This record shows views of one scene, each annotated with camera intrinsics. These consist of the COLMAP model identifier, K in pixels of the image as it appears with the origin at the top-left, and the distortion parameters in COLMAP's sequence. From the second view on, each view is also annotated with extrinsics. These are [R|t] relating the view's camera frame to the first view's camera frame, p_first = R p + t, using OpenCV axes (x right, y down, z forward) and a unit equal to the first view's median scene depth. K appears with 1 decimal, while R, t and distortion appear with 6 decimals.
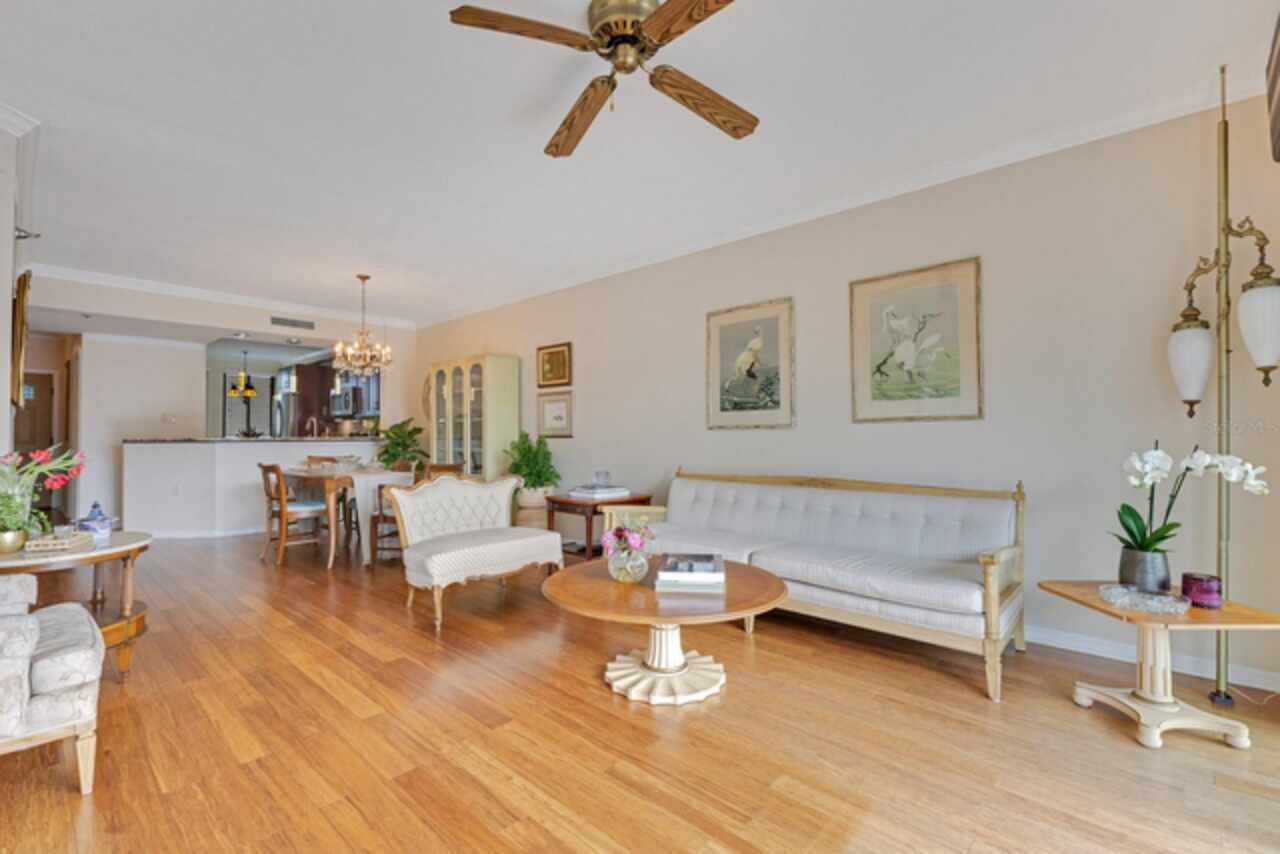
lens RADIAL K [[587.2, 0, 663.5], [0, 587.2, 426.8], [0, 0, 1]] dist [0.009120, -0.000784]
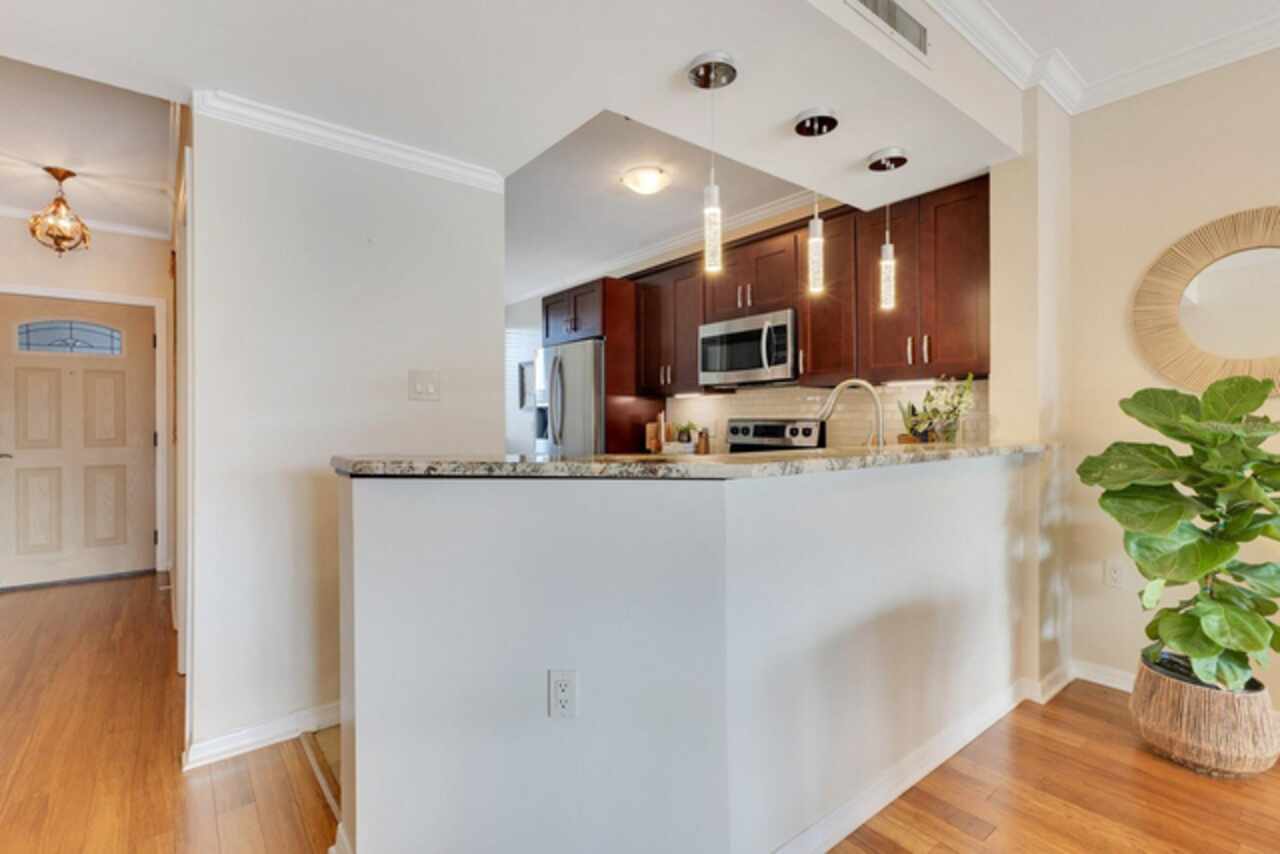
lens RADIAL K [[587.2, 0, 639.0], [0, 587.2, 419.3], [0, 0, 1]] dist [0.009120, -0.000784]
pose [[0.988135, -0.001153, -0.153584, -0.750934], [0.003565, 0.999875, 0.015434, 0.000572], [0.153546, -0.015799, 0.988015, 0.772520]]
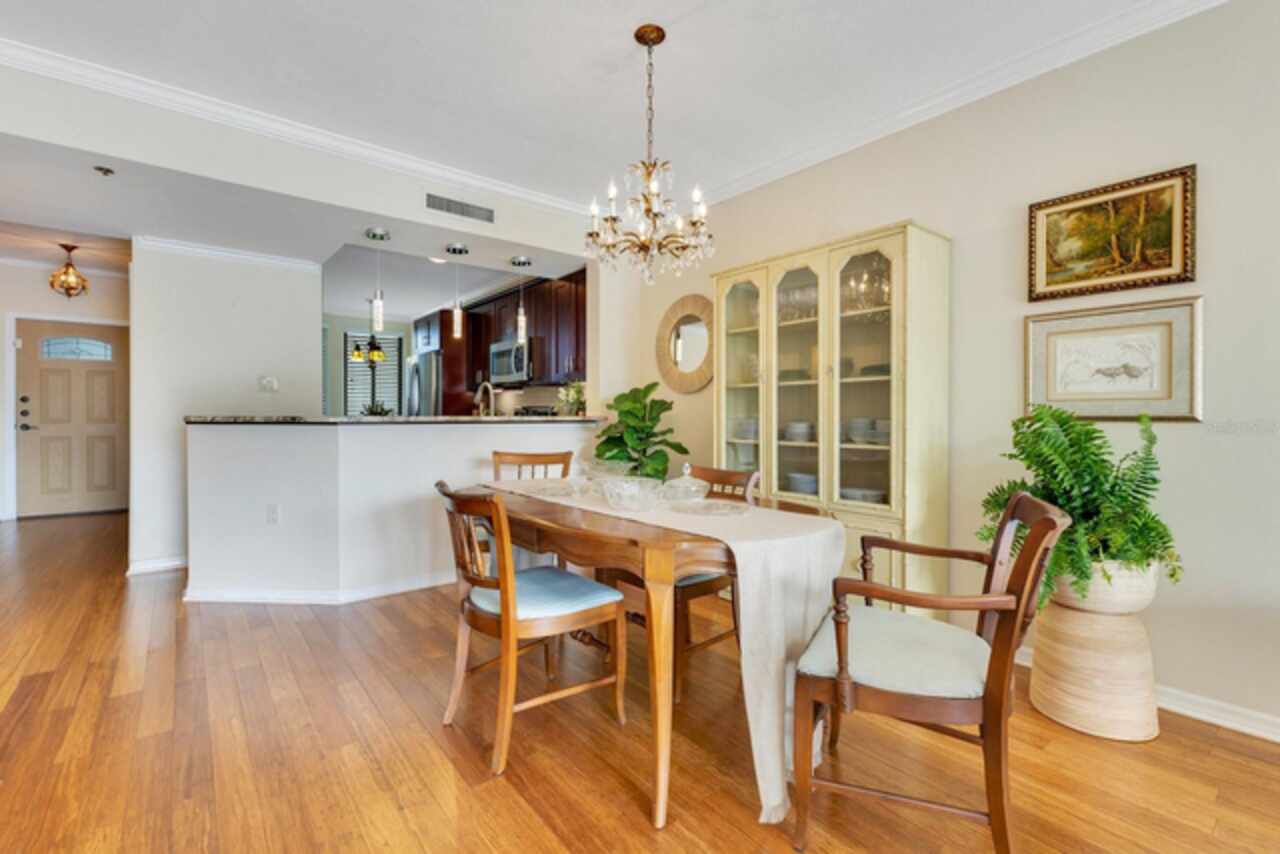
lens RADIAL K [[587.2, 0, 643.3], [0, 587.2, 418.7], [0, 0, 1]] dist [0.009120, -0.000784]
pose [[0.986396, 0.006172, -0.164273, -0.398902], [-0.002590, 0.999754, 0.022007, 0.008135], [0.164368, -0.021282, 0.986169, 0.519292]]
